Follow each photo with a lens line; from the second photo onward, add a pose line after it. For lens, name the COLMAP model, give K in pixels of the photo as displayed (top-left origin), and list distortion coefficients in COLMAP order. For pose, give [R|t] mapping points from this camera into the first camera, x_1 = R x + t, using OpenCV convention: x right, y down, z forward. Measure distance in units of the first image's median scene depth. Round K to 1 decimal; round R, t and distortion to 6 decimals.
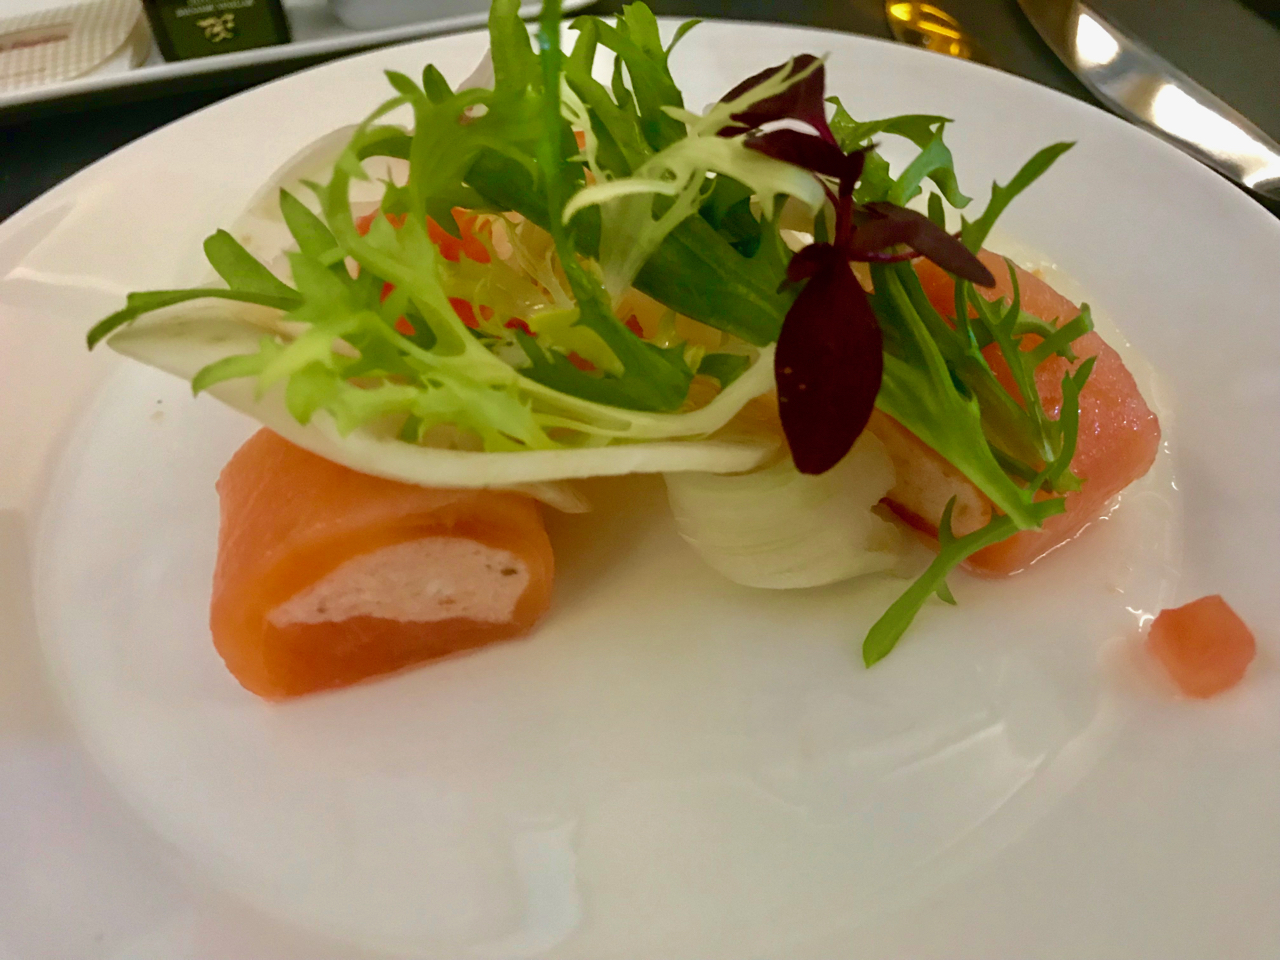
lens RADIAL K [[1042.2, 0, 641.2], [0, 1042.2, 478.4], [0, 0, 1]] dist [0.018240, -0.002331]
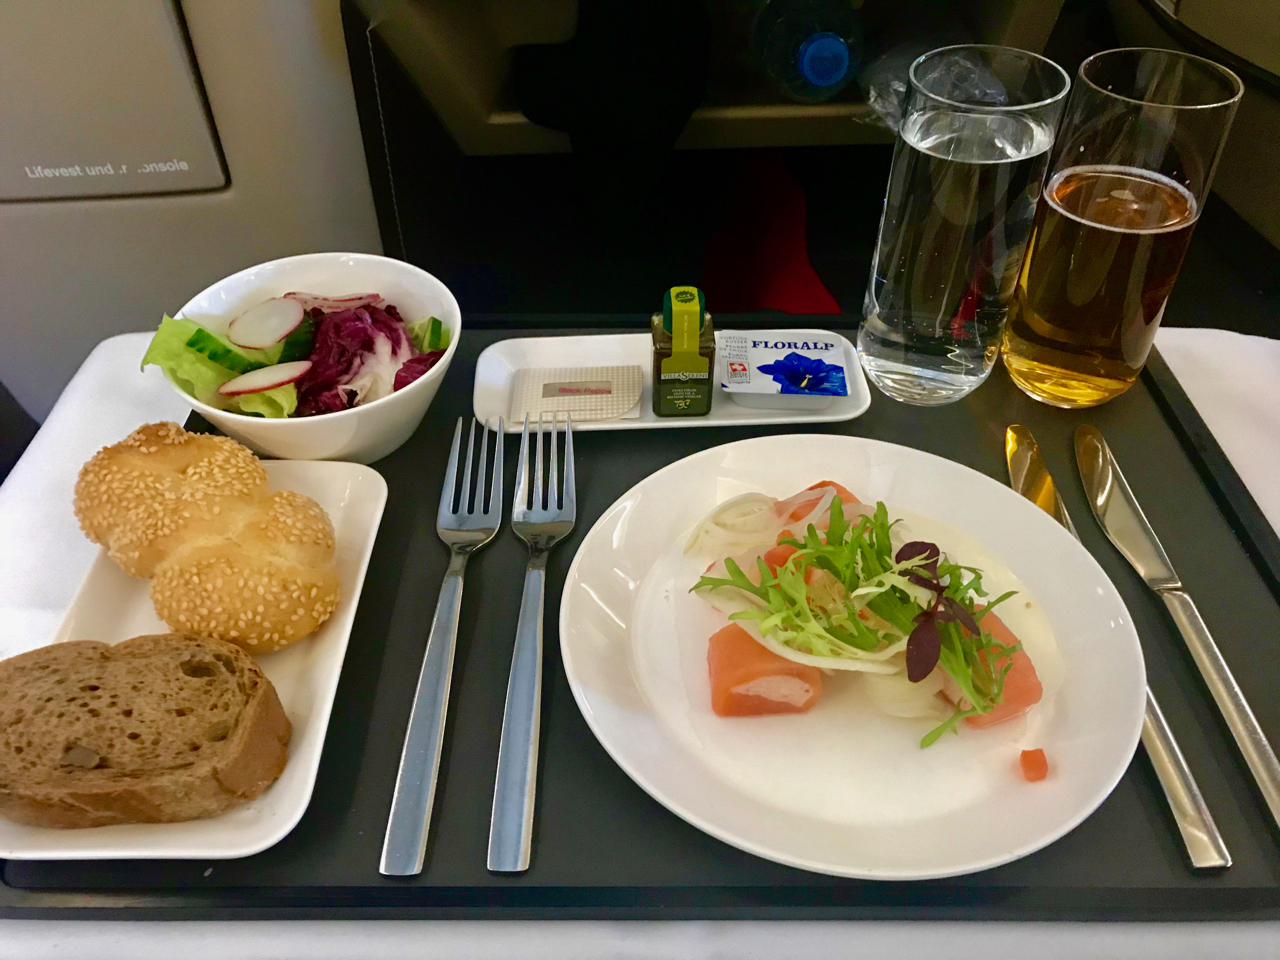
lens RADIAL K [[1042.2, 0, 635.9], [0, 1042.2, 481.8], [0, 0, 1]] dist [0.018240, -0.002331]
pose [[0.972308, 0.180557, -0.148379, -0.274185], [-0.190513, 0.980100, -0.055762, -0.246152], [0.135358, 0.082486, 0.987357, -2.149237]]
